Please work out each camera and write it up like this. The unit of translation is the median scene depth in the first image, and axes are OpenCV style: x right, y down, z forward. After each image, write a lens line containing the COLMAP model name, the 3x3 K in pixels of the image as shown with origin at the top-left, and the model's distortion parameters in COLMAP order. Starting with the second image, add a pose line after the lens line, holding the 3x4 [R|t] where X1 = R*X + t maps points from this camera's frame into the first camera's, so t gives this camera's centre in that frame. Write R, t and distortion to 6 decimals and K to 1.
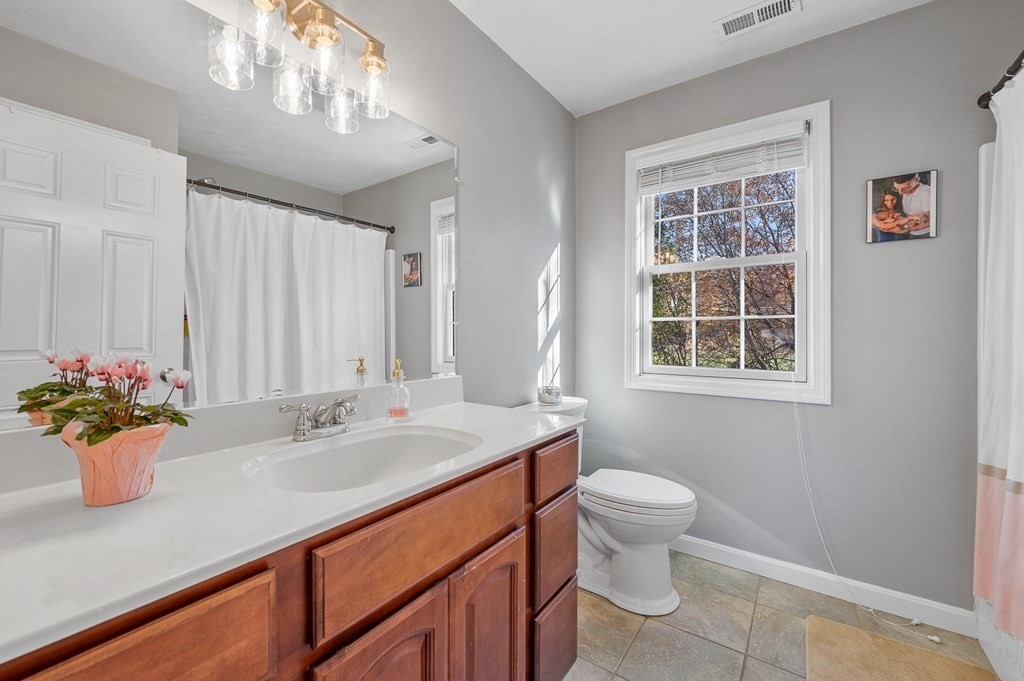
lens RADIAL K [[423.2, 0, 499.3], [0, 423.2, 333.3], [0, 0, 1]] dist [-0.001491, -0.000346]
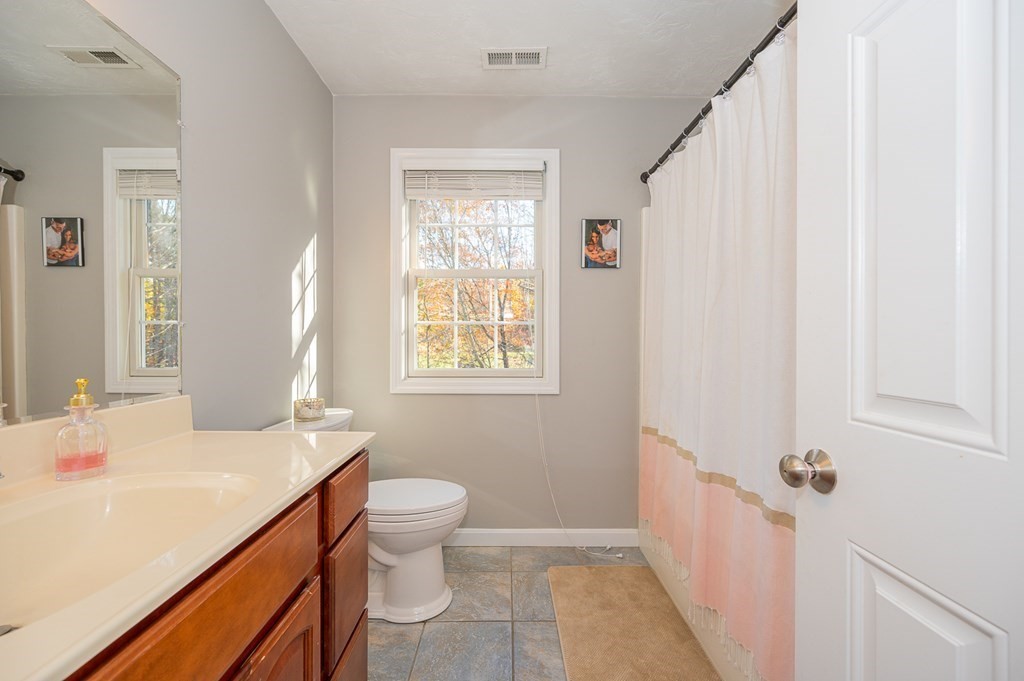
lens RADIAL K [[423.2, 0, 513.1], [0, 423.2, 340.5], [0, 0, 1]] dist [-0.001491, -0.000346]
pose [[0.802919, -0.004907, 0.596069, -0.073222], [-0.000957, 0.999954, 0.009520, -0.001741], [-0.596088, -0.008214, 0.802877, 0.080333]]
